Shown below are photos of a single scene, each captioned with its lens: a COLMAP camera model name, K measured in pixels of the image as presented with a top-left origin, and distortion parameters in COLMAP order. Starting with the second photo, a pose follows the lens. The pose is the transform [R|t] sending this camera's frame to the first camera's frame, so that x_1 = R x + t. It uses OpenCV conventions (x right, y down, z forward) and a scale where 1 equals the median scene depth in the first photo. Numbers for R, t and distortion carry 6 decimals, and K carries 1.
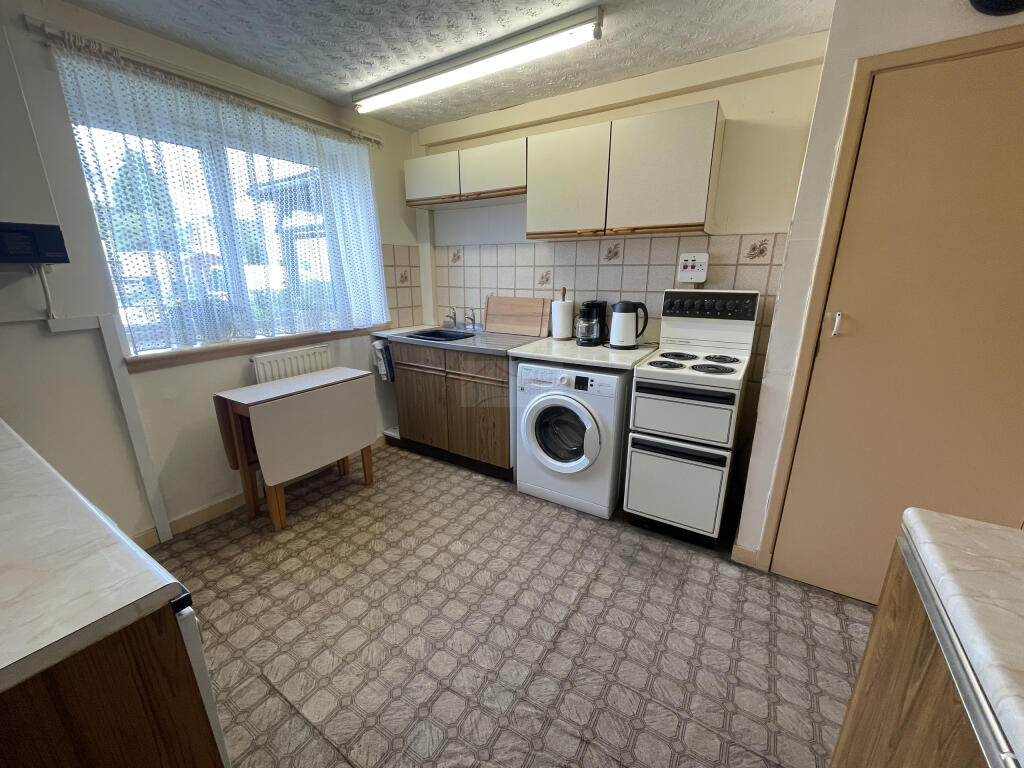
lens RADIAL K [[407.2, 0, 512.0], [0, 407.2, 384.0], [0, 0, 1]] dist [0.010626, -0.000004]
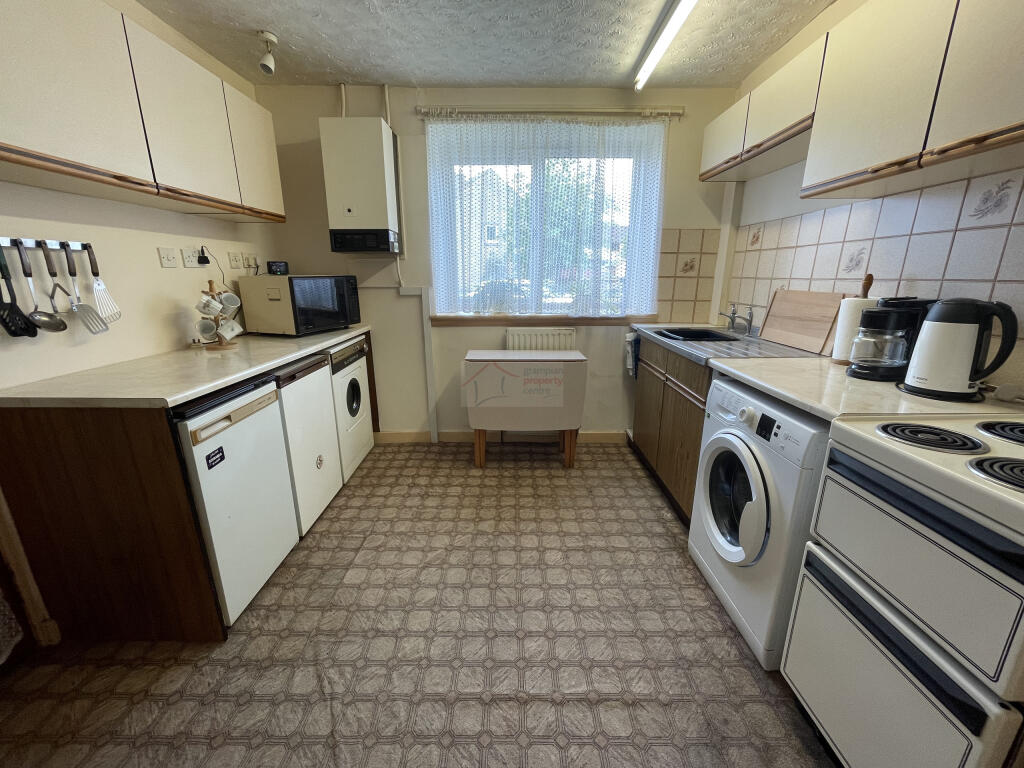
lens RADIAL K [[413.1, 0, 512.0], [0, 413.1, 384.0], [0, 0, 1]] dist [0.009731, 0.000272]
pose [[0.543309, 0.218715, -0.810542, 0.469138], [-0.226461, 0.967860, 0.109368, -0.047678], [0.808412, 0.124136, 0.575378, 0.348530]]
